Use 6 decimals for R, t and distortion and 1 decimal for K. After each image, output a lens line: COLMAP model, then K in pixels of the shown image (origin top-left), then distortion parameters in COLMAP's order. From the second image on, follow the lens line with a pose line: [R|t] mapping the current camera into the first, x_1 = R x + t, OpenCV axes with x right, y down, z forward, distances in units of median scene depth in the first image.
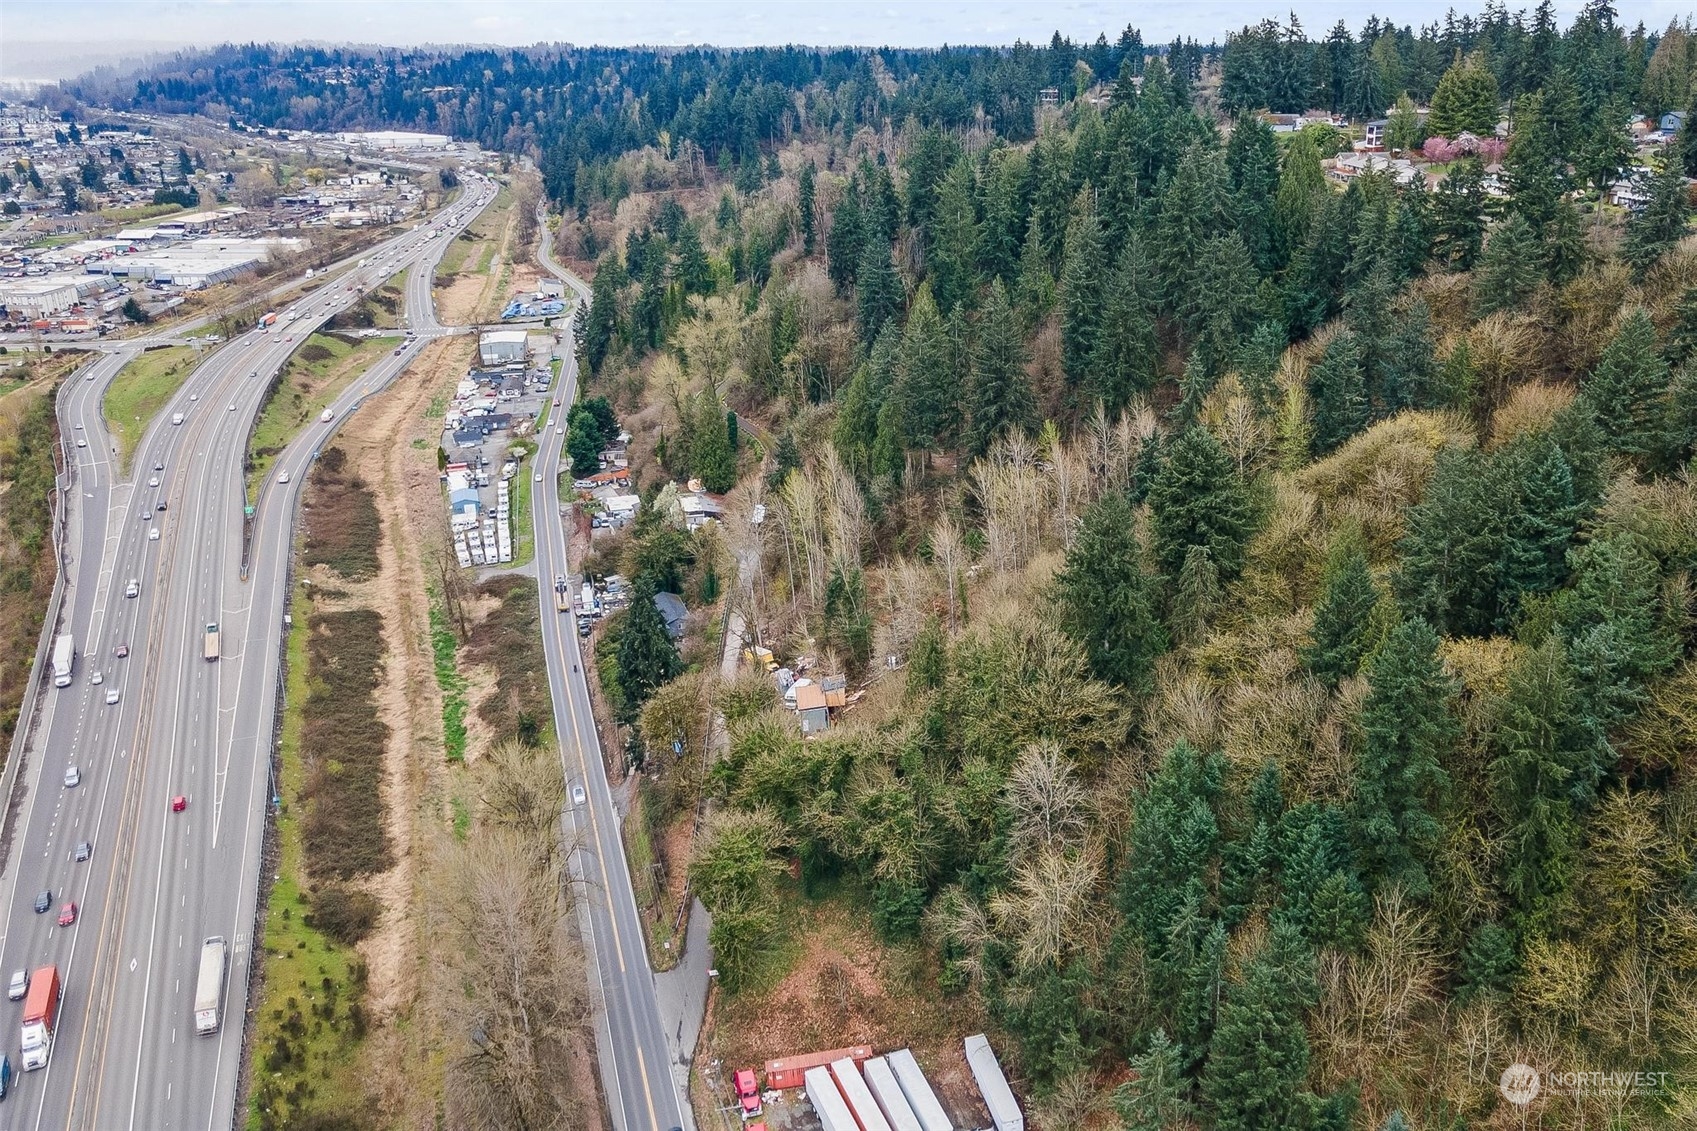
lens RADIAL K [[1552.4, 0, 848.5], [0, 1552.4, 565.5], [0, 0, 1]] dist [0.047330, 0.001379]
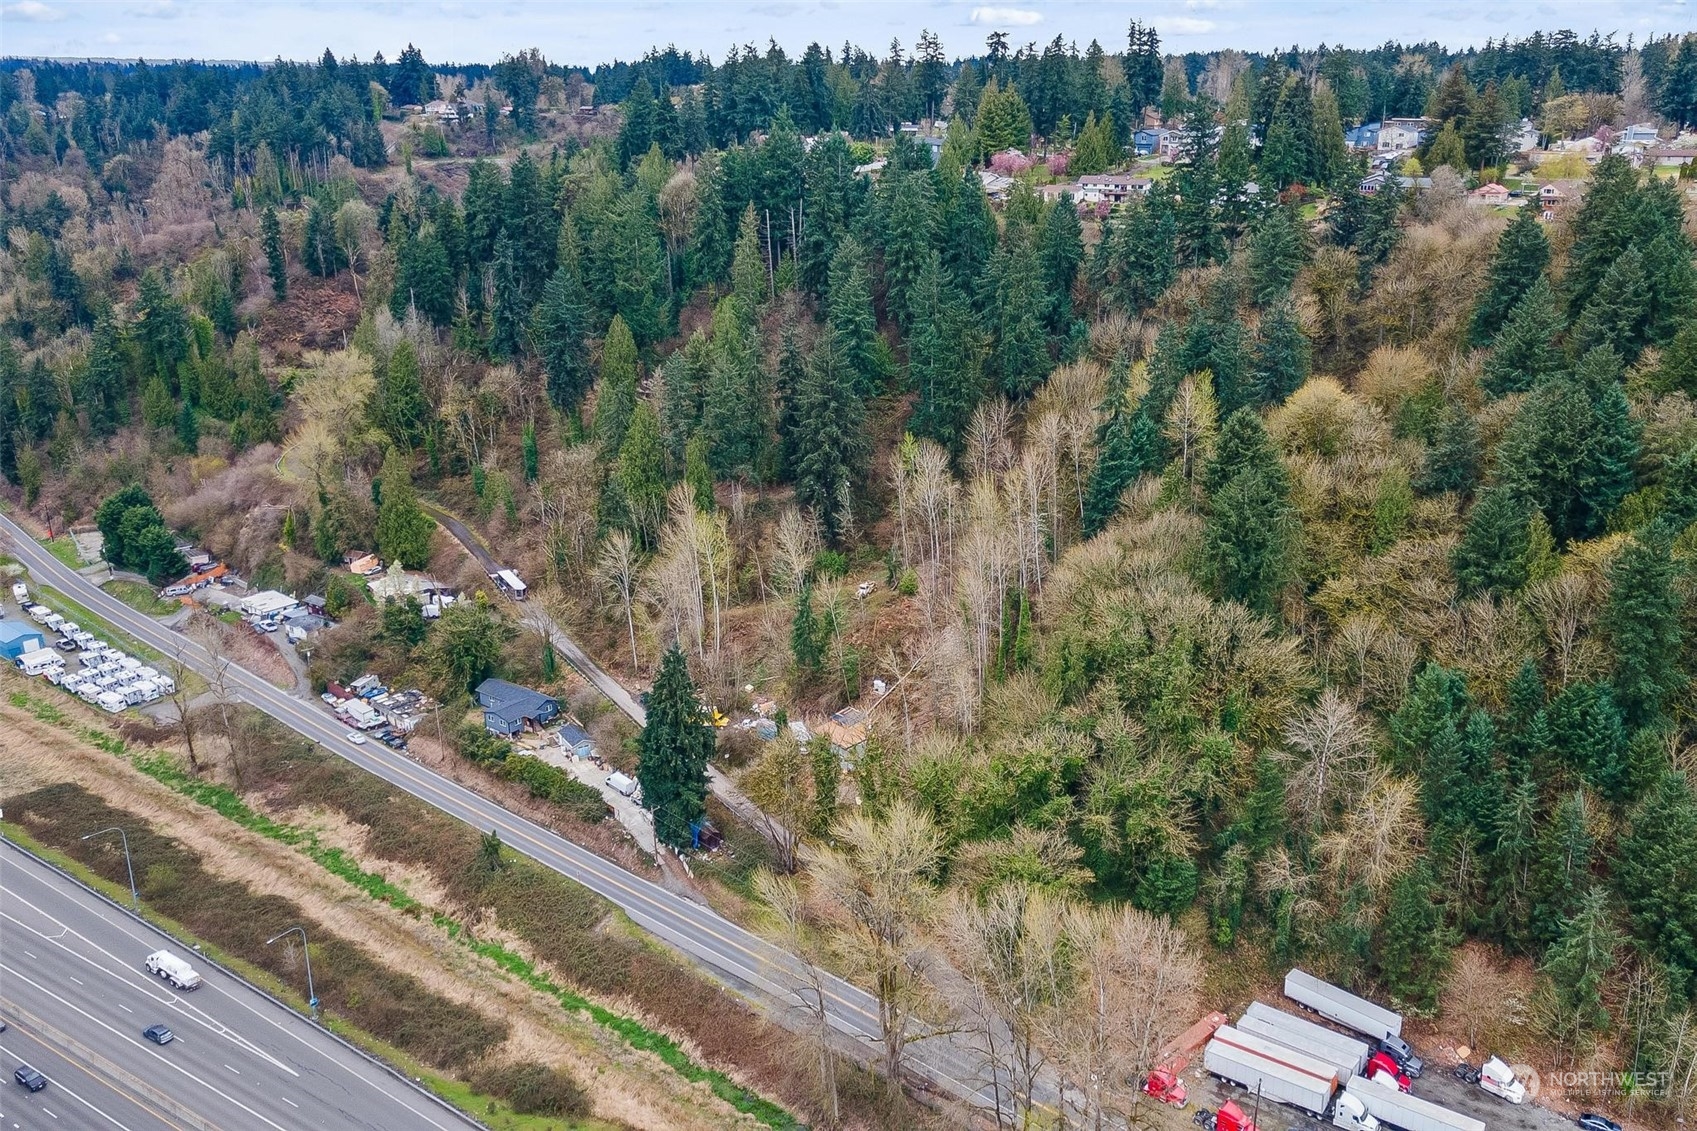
lens RADIAL K [[1552.4, 0, 848.5], [0, 1552.4, 565.5], [0, 0, 1]] dist [0.047330, 0.001379]
pose [[0.839987, -0.174721, 0.513706, -0.381122], [0.178696, 0.983001, 0.042142, -0.045929], [-0.512337, 0.056398, 0.856931, 0.101313]]
